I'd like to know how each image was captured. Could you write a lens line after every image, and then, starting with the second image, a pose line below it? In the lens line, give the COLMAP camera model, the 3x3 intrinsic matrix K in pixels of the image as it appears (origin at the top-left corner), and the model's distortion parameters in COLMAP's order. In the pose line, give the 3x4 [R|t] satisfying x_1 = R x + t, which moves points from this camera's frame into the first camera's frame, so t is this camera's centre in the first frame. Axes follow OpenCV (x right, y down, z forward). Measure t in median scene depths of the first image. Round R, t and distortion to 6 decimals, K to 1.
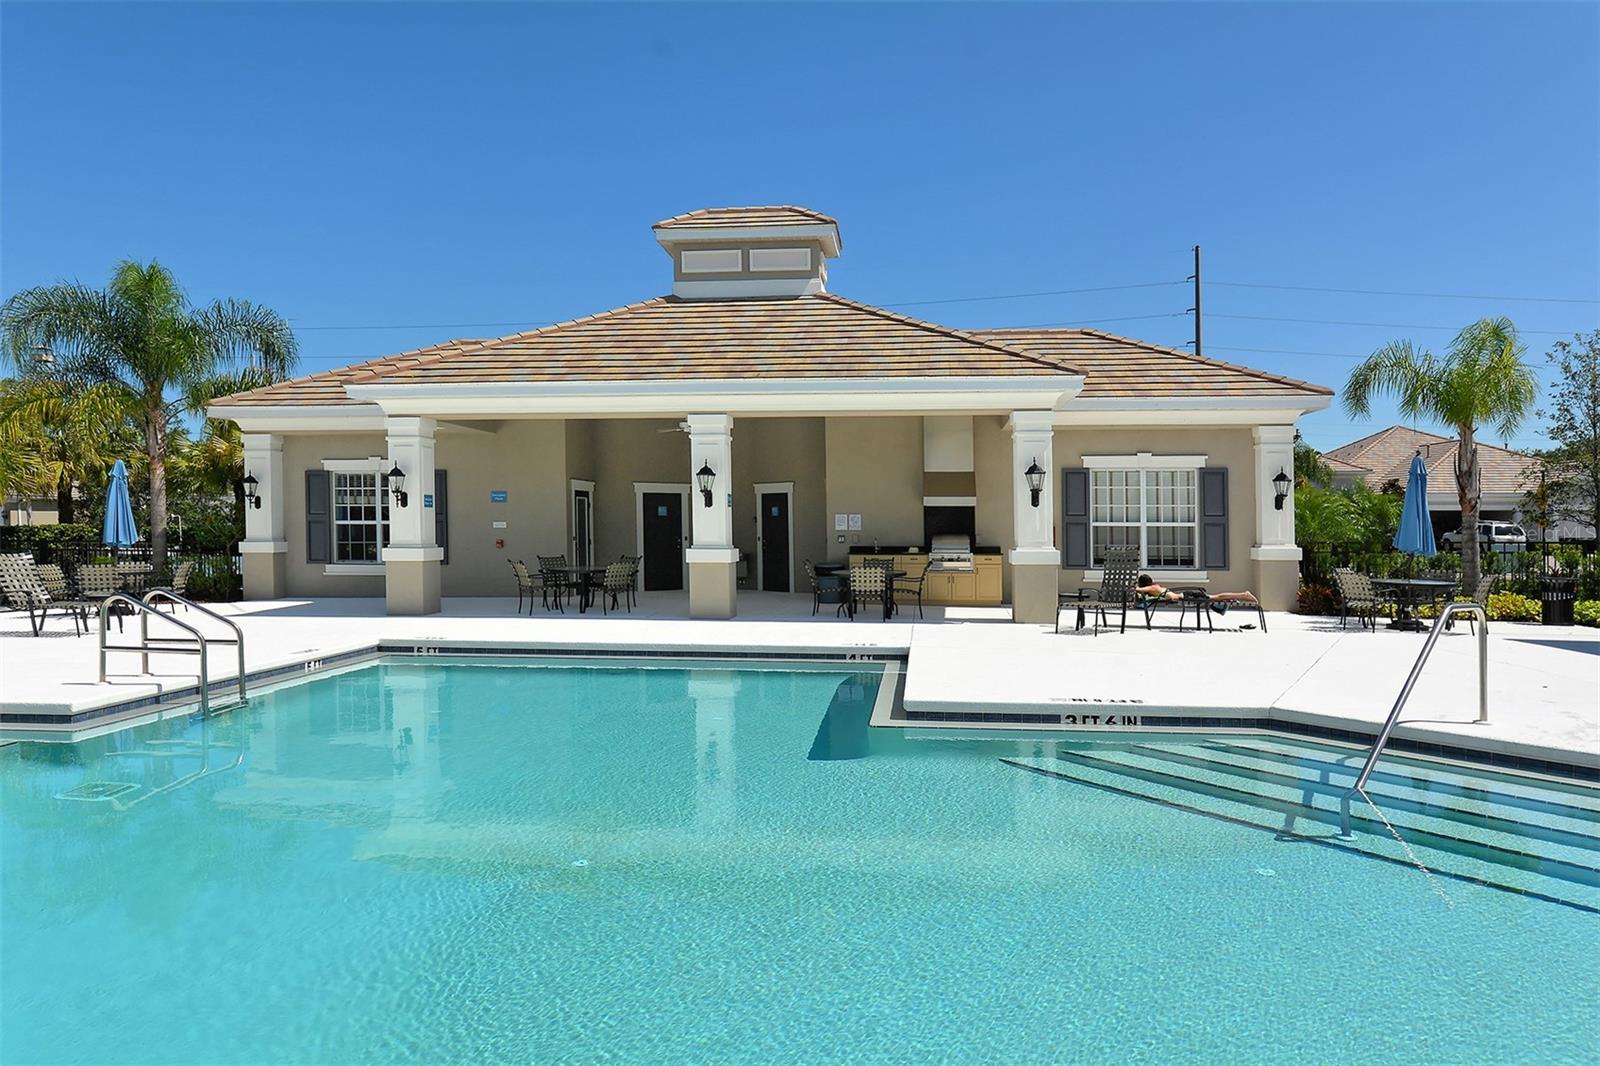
lens RADIAL K [[1047.4, 0, 799.8], [0, 1047.4, 533.6], [0, 0, 1]] dist [-0.007476, 0.007510]
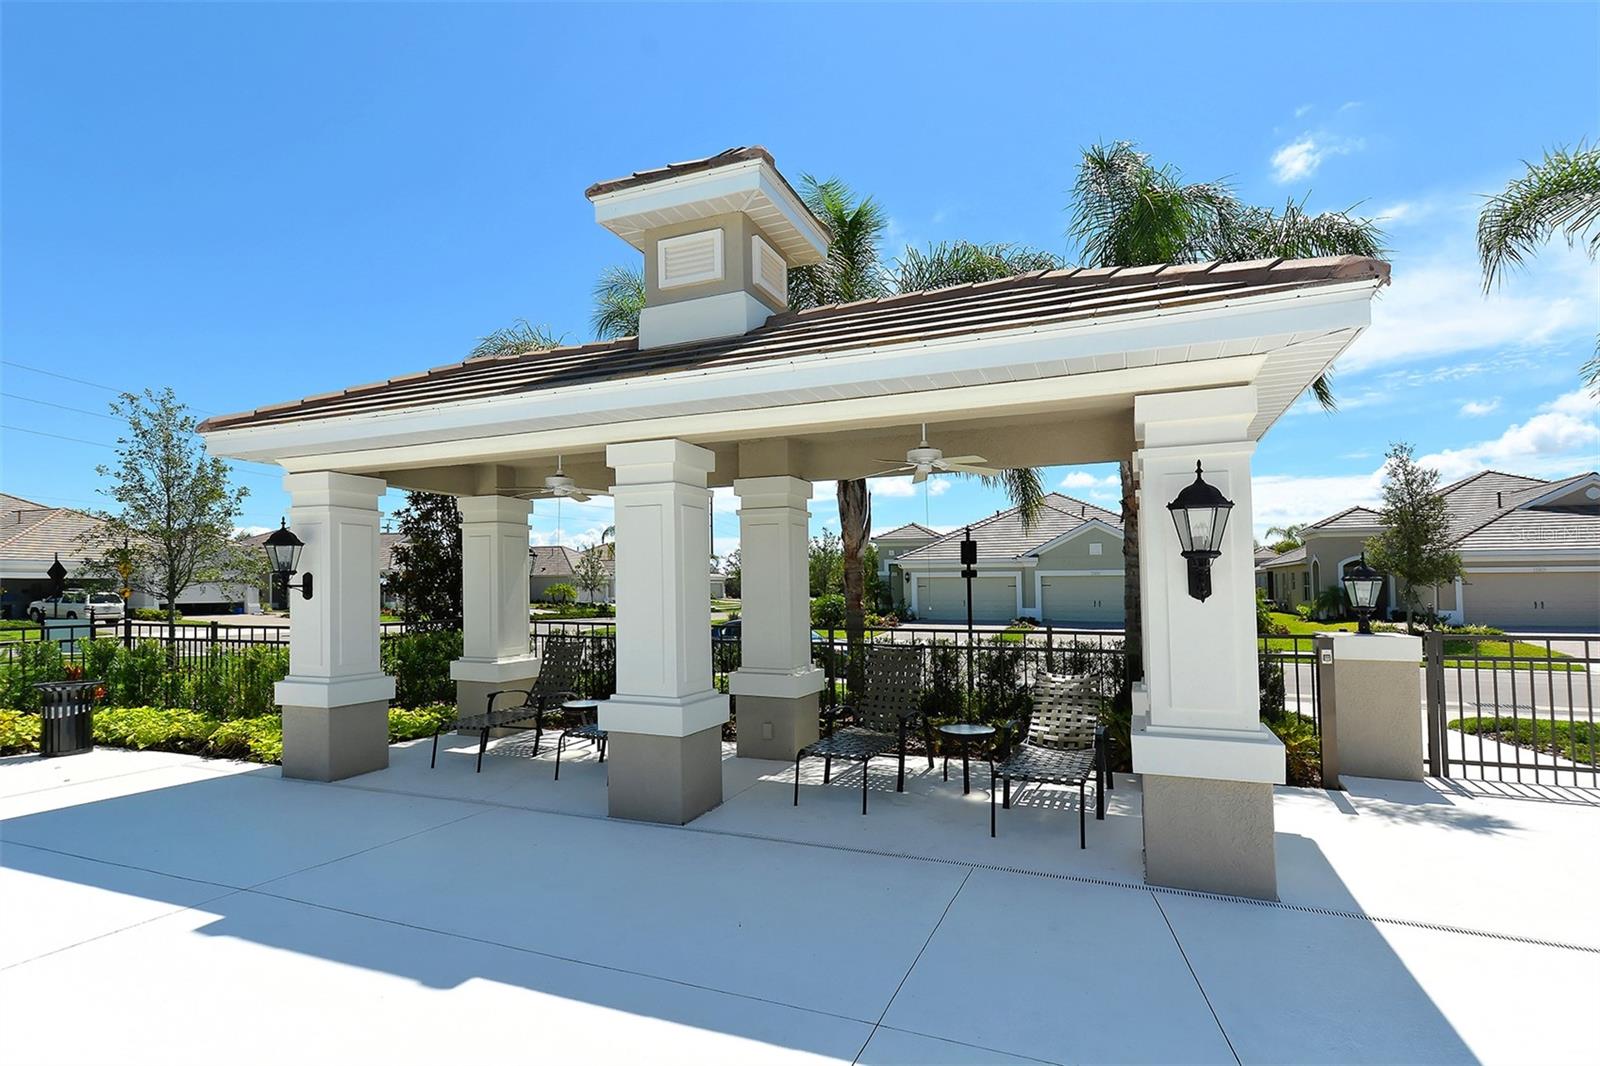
lens RADIAL K [[777.0, 0, 813.2], [0, 777.0, 569.3], [0, 0, 1]] dist [0.001752, -0.000117]
pose [[0.256793, 0.018491, 0.966290, 0.325079], [0.013672, 0.999647, -0.022763, -0.012157], [-0.966370, 0.019057, 0.256450, 0.362325]]
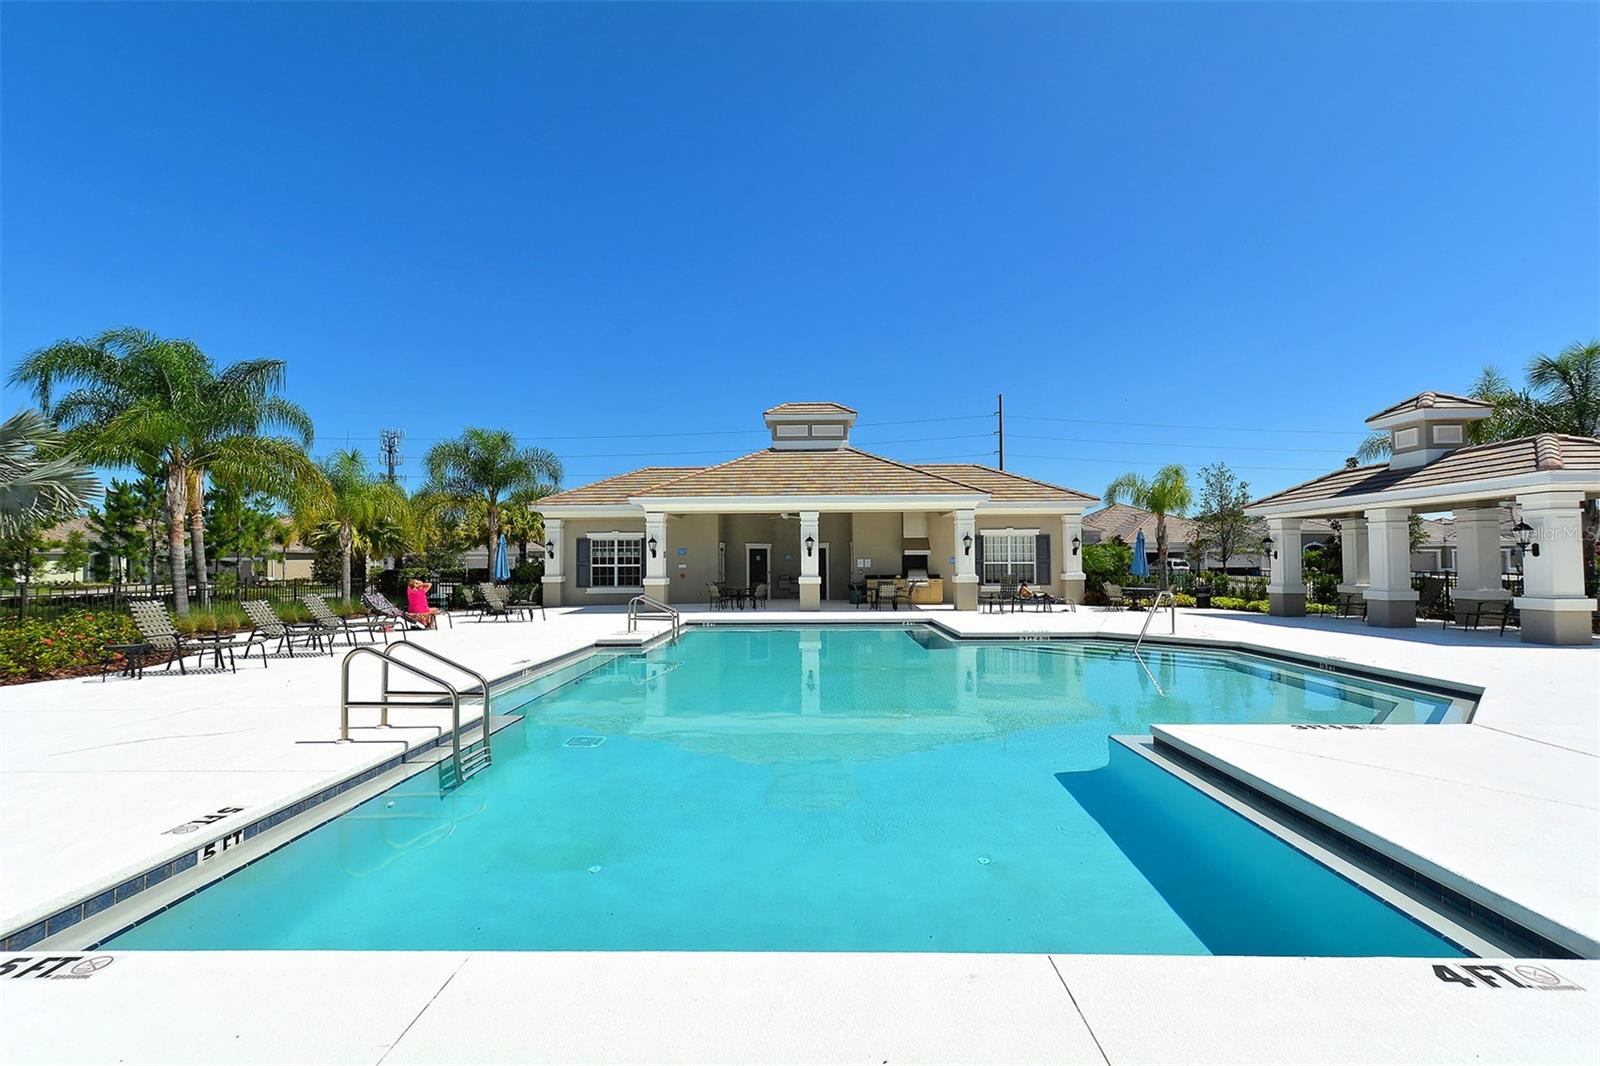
lens RADIAL K [[693.8, 0, 792.9], [0, 693.8, 563.3], [0, 0, 1]] dist [0.004295, -0.000253]
pose [[0.996201, -0.009092, 0.086613, -0.213944], [0.009807, 0.999921, -0.007828, -0.001771], [-0.086535, 0.008647, 0.996211, -0.314946]]
